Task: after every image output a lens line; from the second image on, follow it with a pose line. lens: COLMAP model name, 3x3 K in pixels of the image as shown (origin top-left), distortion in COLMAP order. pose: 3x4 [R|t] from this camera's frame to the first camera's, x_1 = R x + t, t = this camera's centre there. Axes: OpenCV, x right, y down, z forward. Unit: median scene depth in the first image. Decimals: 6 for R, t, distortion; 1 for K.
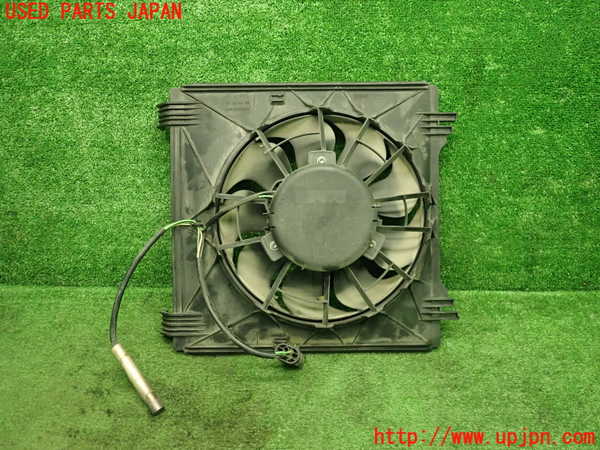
lens RADIAL K [[573.7, 0, 299.4], [0, 573.7, 225.1], [0, 0, 1]] dist [-0.024320, -0.069231]
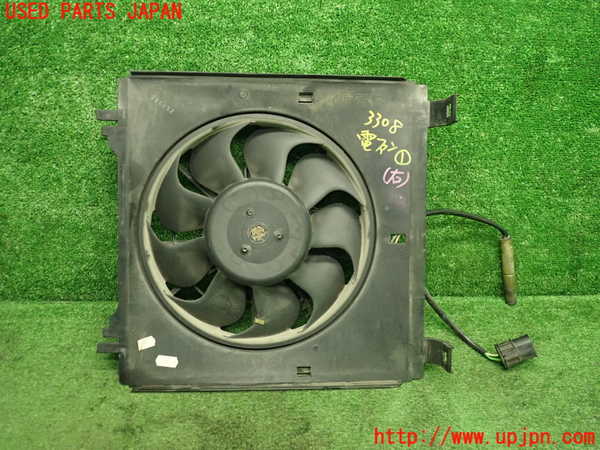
lens RADIAL K [[573.7, 0, 300.0], [0, 573.7, 224.6], [0, 0, 1]] dist [-0.024320, -0.069231]
pose [[0.992755, -0.007293, 0.119935, -0.182817], [0.004448, 0.999703, 0.023971, -0.031043], [-0.120074, -0.023264, 0.992492, 0.119535]]
